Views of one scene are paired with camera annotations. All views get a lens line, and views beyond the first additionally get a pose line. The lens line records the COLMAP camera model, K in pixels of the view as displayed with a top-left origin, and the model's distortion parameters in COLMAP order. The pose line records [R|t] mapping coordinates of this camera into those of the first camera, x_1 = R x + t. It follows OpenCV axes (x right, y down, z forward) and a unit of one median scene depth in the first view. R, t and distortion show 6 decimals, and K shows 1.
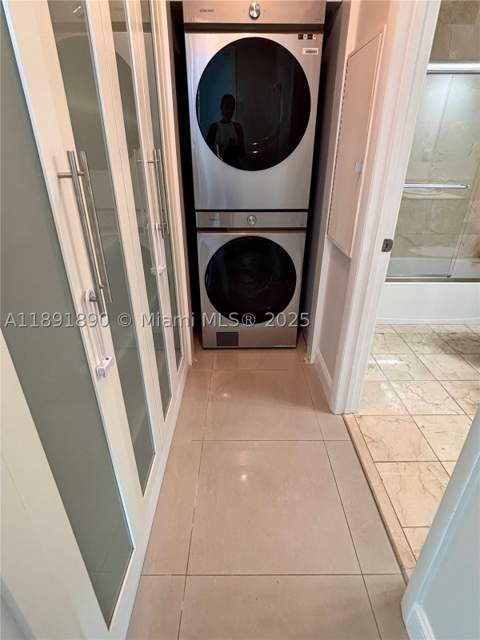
lens RADIAL K [[338.6, 0, 242.4], [0, 338.6, 316.1], [0, 0, 1]] dist [0.038729, -0.046800]
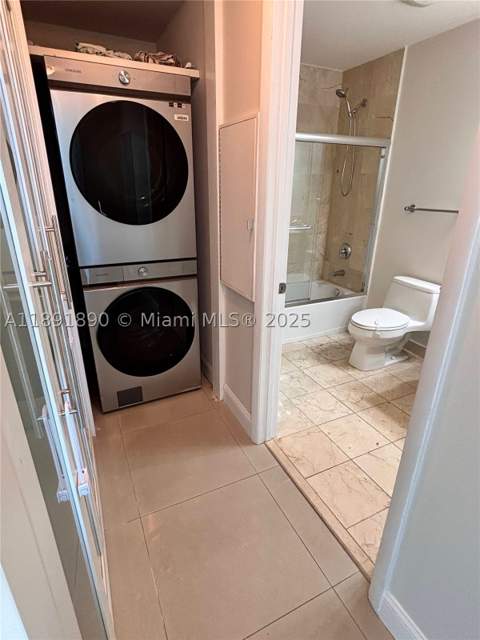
lens RADIAL K [[338.6, 0, 242.4], [0, 338.6, 316.1], [0, 0, 1]] dist [0.038729, -0.046800]
pose [[0.905438, -0.147425, 0.398056, -0.130832], [0.179908, 0.982640, -0.045295, -0.063560], [-0.384468, 0.112625, 0.916242, -0.000821]]
